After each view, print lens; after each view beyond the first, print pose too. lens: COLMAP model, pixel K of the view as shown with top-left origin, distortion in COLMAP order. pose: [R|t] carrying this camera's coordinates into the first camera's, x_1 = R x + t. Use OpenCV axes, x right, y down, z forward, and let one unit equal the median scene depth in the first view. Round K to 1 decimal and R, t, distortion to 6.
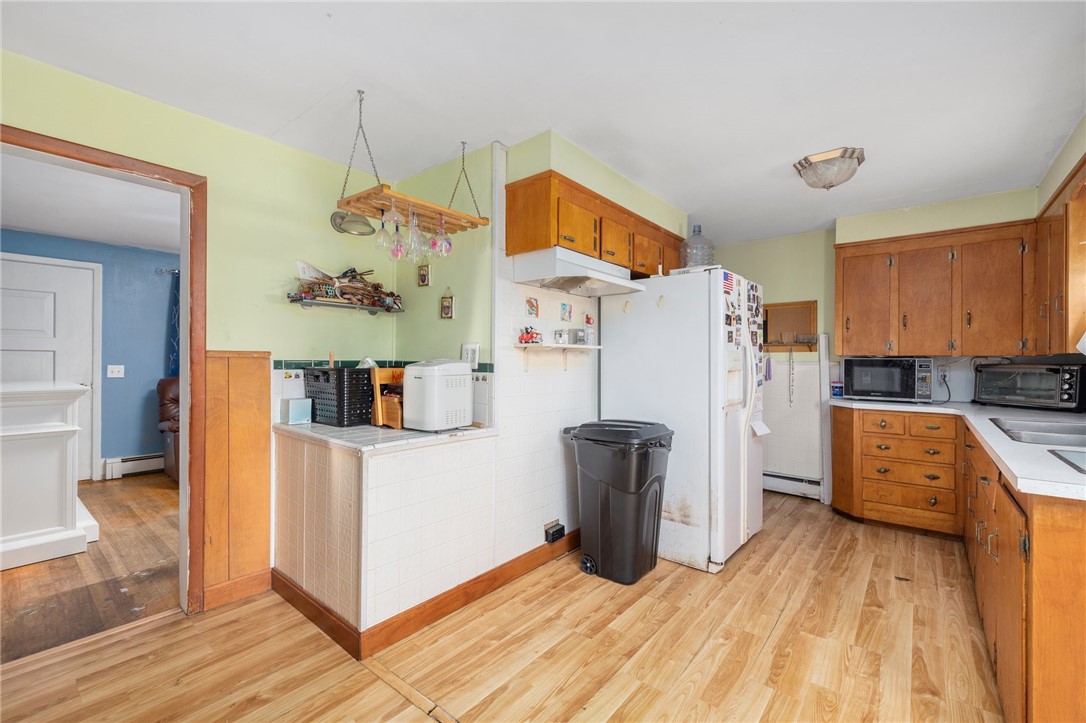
lens RADIAL K [[460.5, 0, 539.1], [0, 460.5, 359.6], [0, 0, 1]] dist [-0.000349, -0.000067]
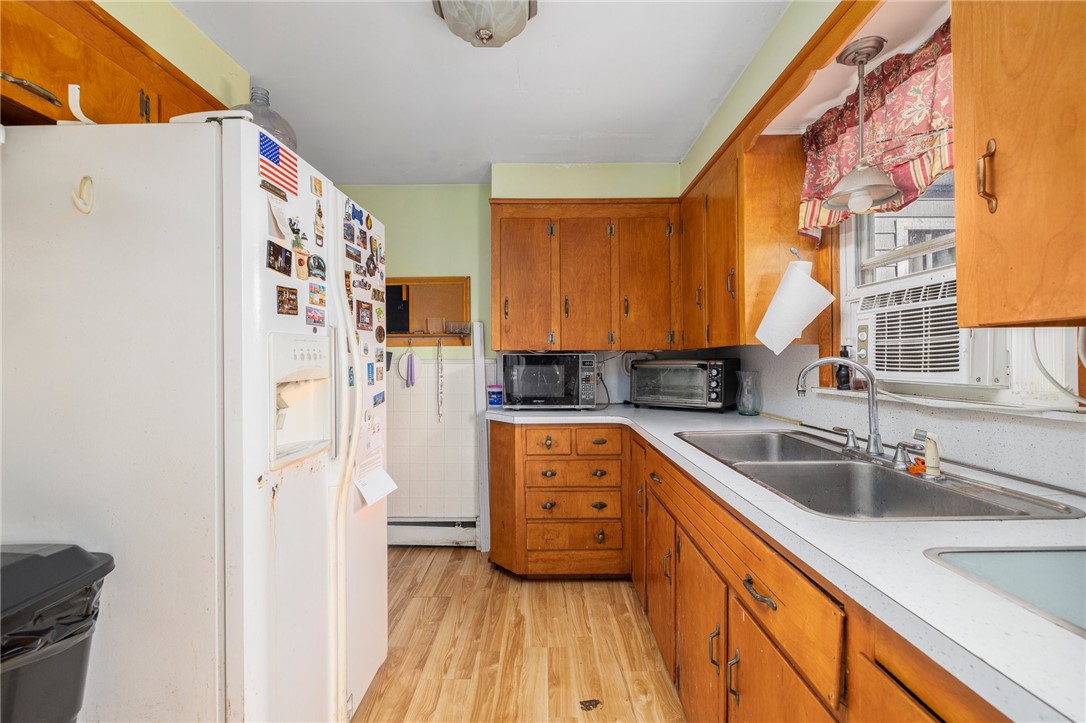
lens RADIAL K [[460.5, 0, 541.5], [0, 460.5, 356.0], [0, 0, 1]] dist [-0.000349, -0.000067]
pose [[0.771355, -0.005062, 0.636385, 0.295000], [0.008653, 0.999959, -0.002535, 0.003396], [-0.636347, 0.007462, 0.771367, 0.477801]]
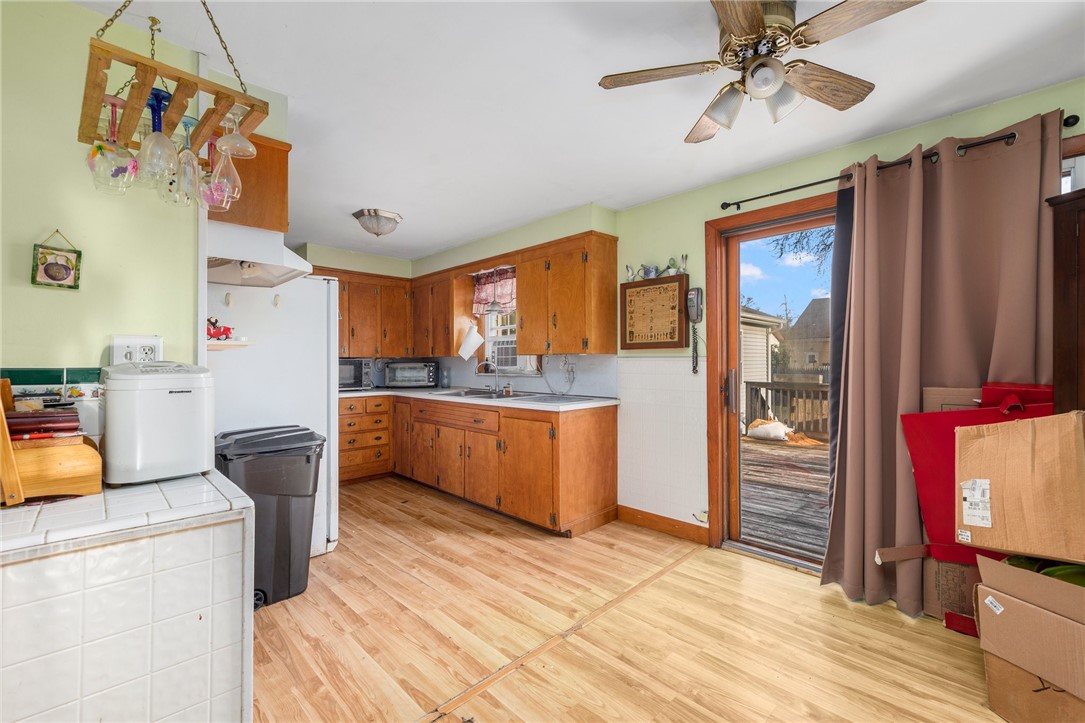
lens RADIAL K [[460.0, 0, 542.3], [0, 460.0, 354.7], [0, 0, 1]] dist [-0.000349, -0.000067]
pose [[0.098620, 0.008784, 0.995086, -0.607050], [0.001904, 0.999958, -0.009016, -0.002182], [-0.995123, 0.002783, 0.098599, 0.332893]]
